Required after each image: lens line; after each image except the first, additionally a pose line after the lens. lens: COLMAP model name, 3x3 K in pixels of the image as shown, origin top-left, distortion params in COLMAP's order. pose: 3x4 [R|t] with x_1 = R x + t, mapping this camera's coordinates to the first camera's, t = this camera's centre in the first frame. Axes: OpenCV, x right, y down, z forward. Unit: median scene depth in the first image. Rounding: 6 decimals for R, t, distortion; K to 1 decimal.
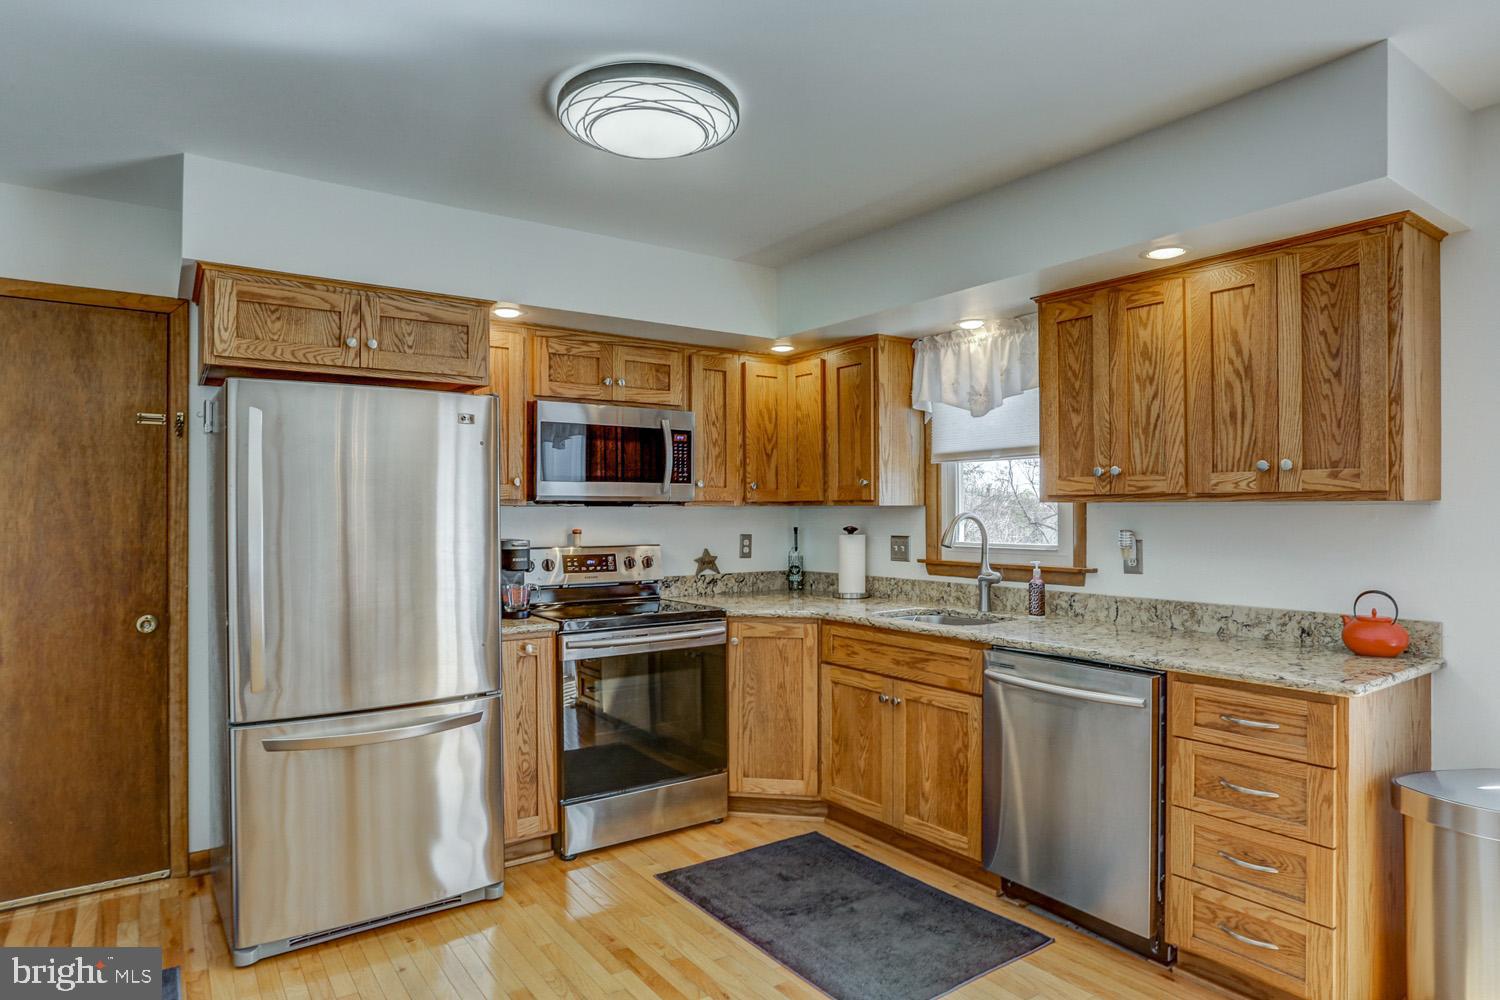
lens RADIAL K [[883.5, 0, 794.4], [0, 883.5, 505.4], [0, 0, 1]] dist [-0.064094, 0.033078]
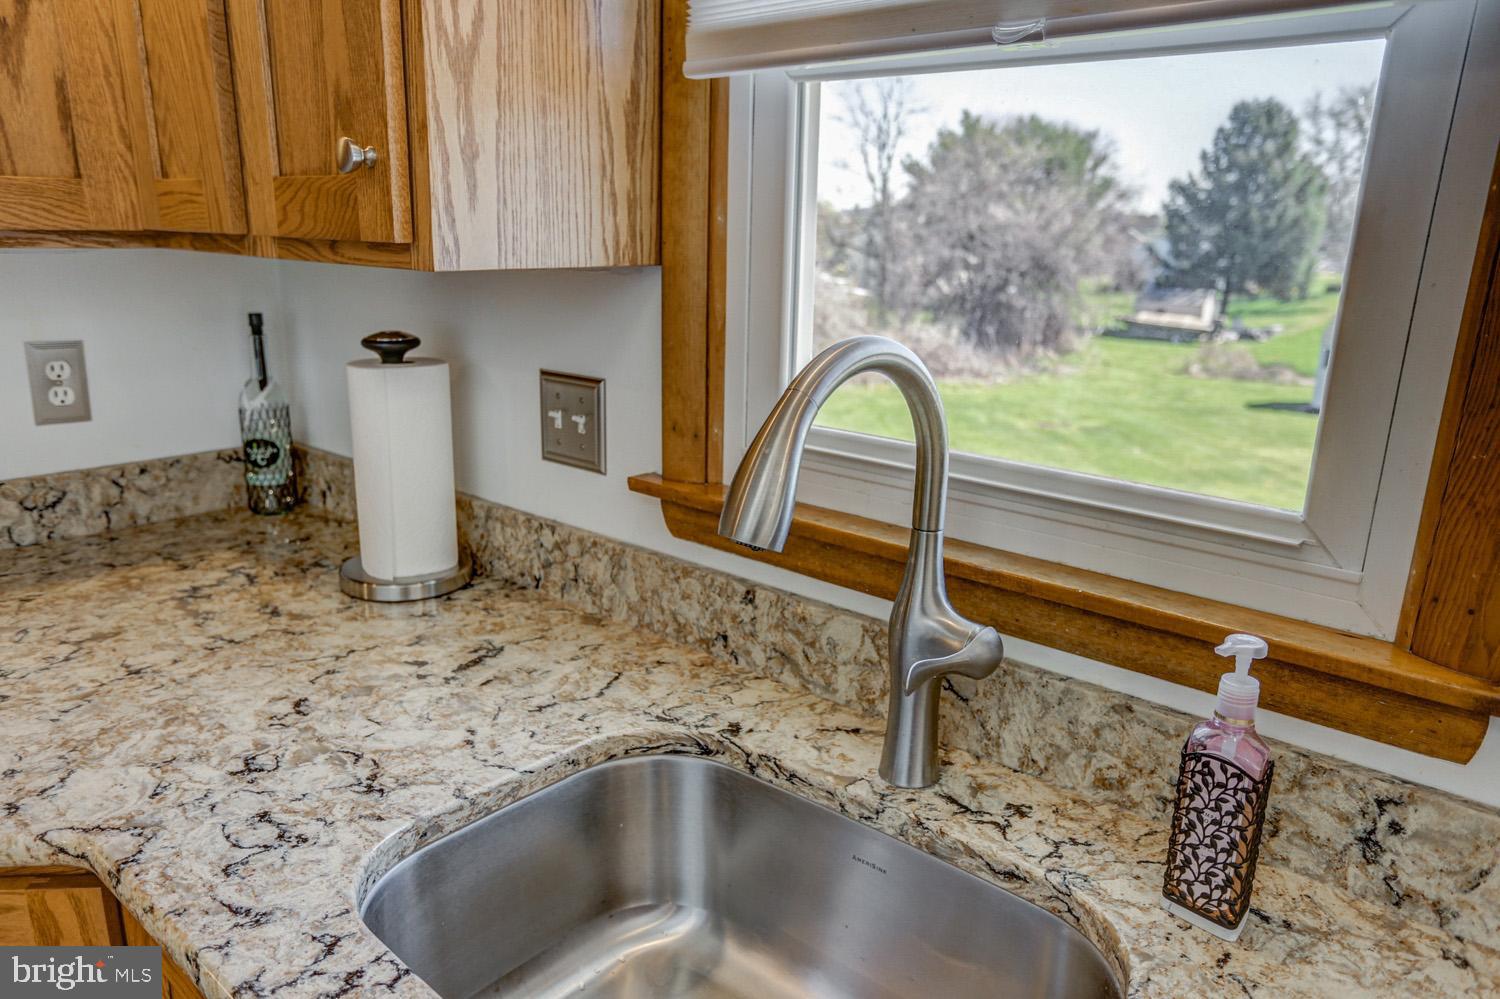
lens RADIAL K [[1083.5, 0, 792.7], [0, 1083.5, 532.2], [0, 0, 1]] dist [-0.038805, 0.037987]
pose [[0.975507, -0.027076, 0.218296, 0.135296], [-0.033562, 0.962456, 0.269355, -0.012764], [-0.217393, -0.270084, 0.937974, 0.799511]]
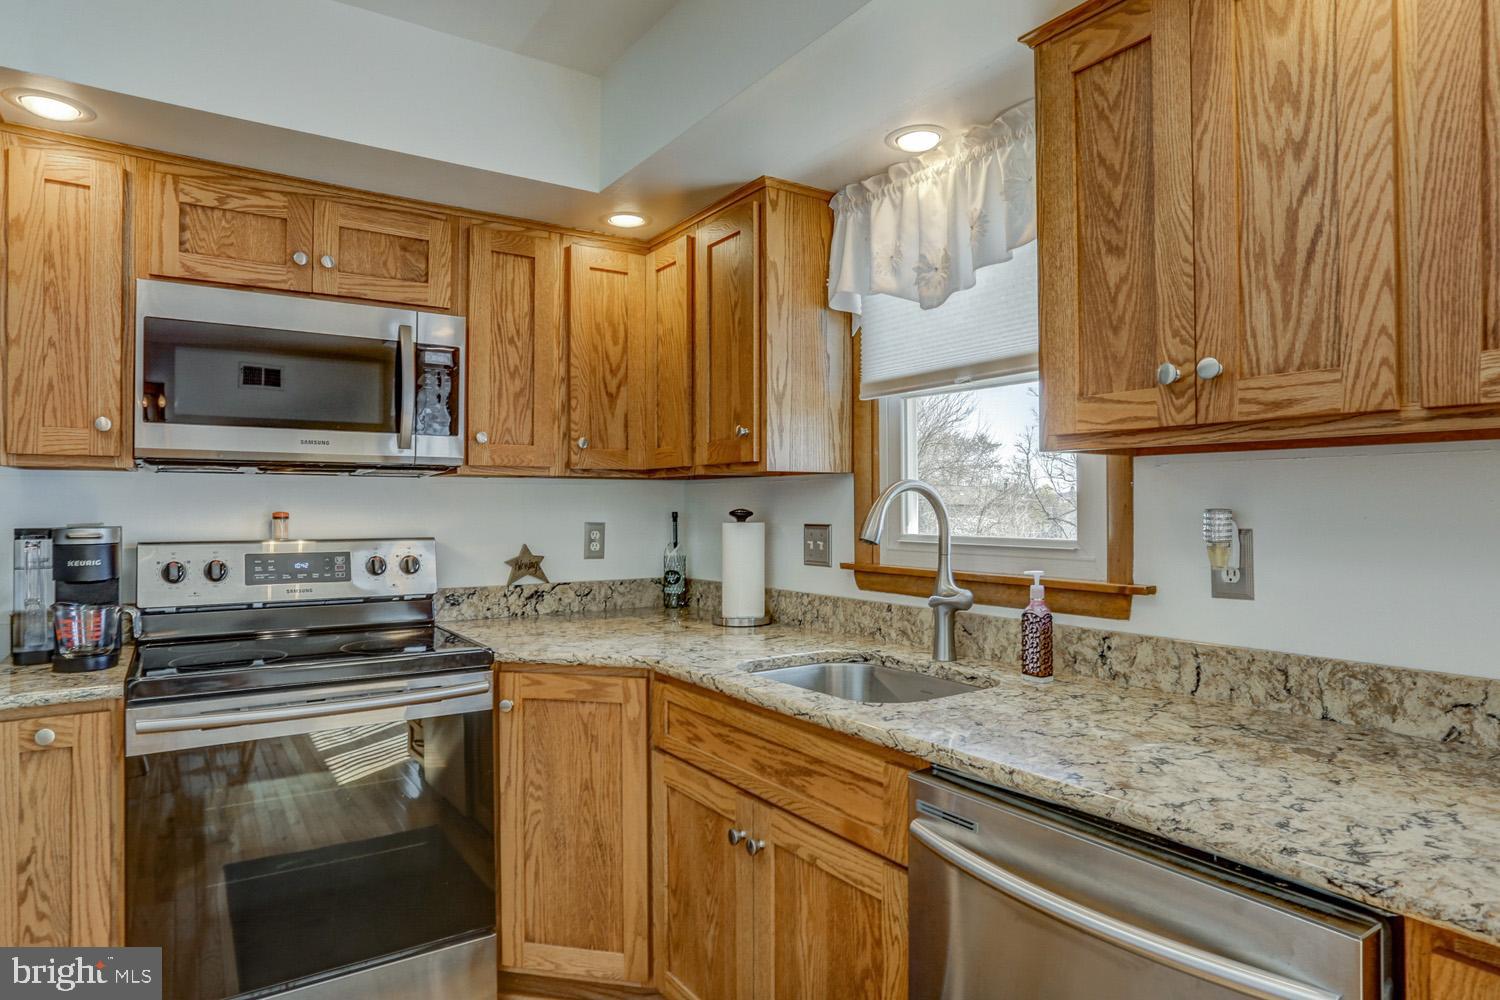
lens RADIAL K [[883.5, 0, 793.2], [0, 883.5, 495.1], [0, 0, 1]] dist [-0.064094, 0.033078]
pose [[0.999781, 0.000758, -0.020925, 0.139524], [-0.000896, 0.999978, -0.006570, 0.021950], [0.020920, 0.006588, 0.999759, 0.467329]]
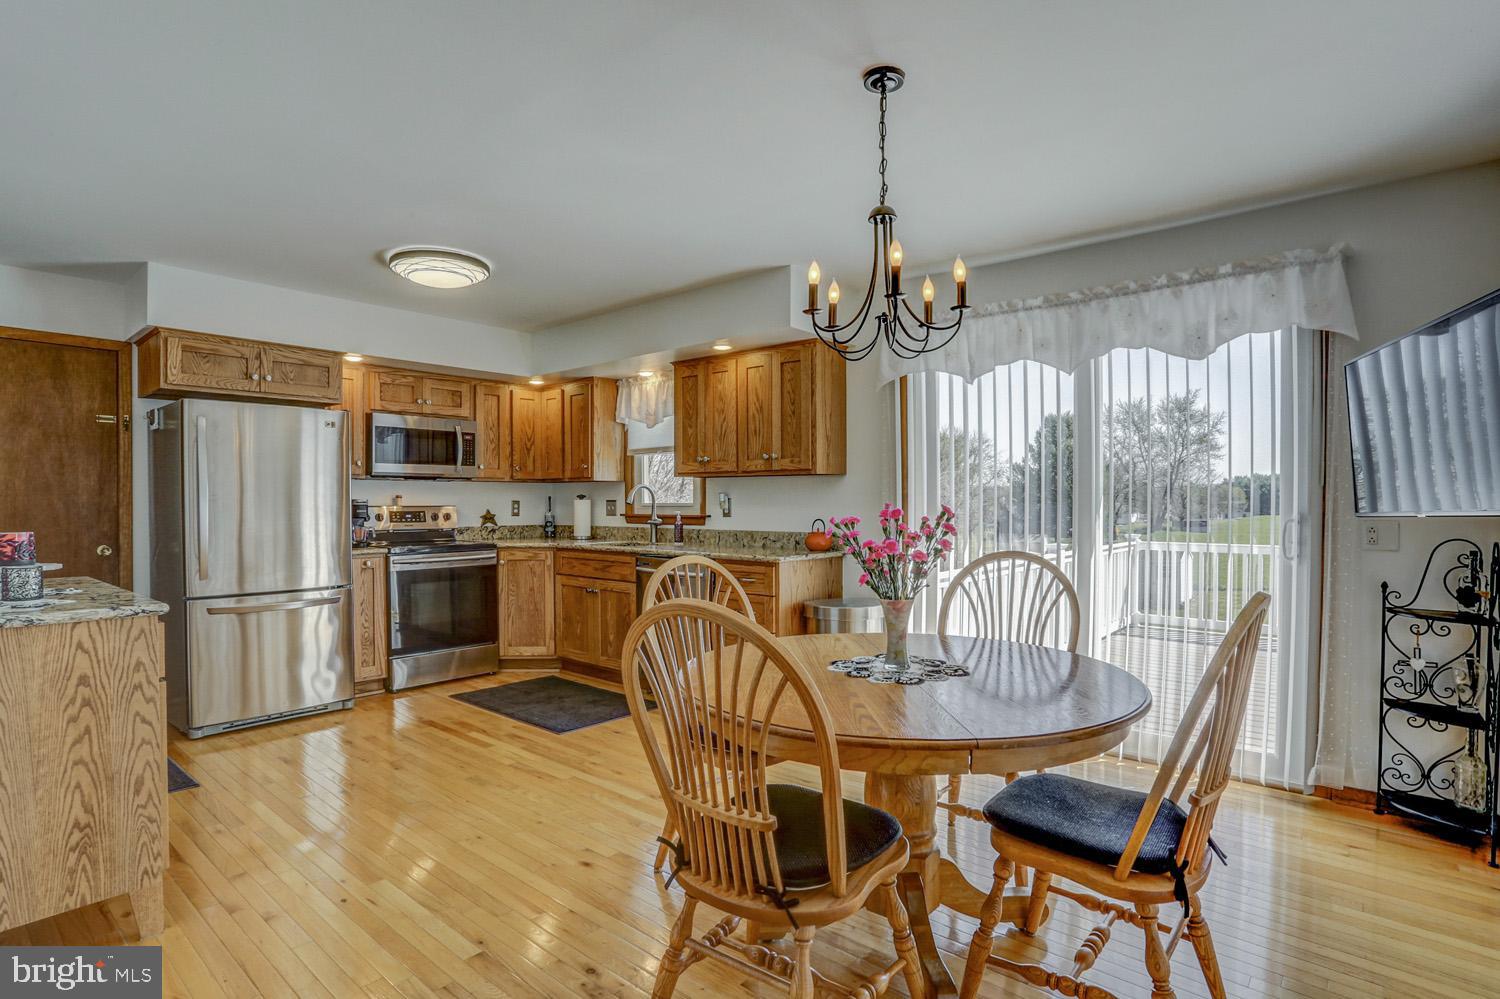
lens RADIAL K [[774.6, 0, 763.5], [0, 774.6, 511.3], [0, 0, 1]] dist [-0.033736, 0.011420]
pose [[0.978656, -0.000168, 0.205505, 0.120997], [-0.003459, 0.999845, 0.017289, 0.035043], [-0.205476, -0.017631, 0.978503, -0.535863]]
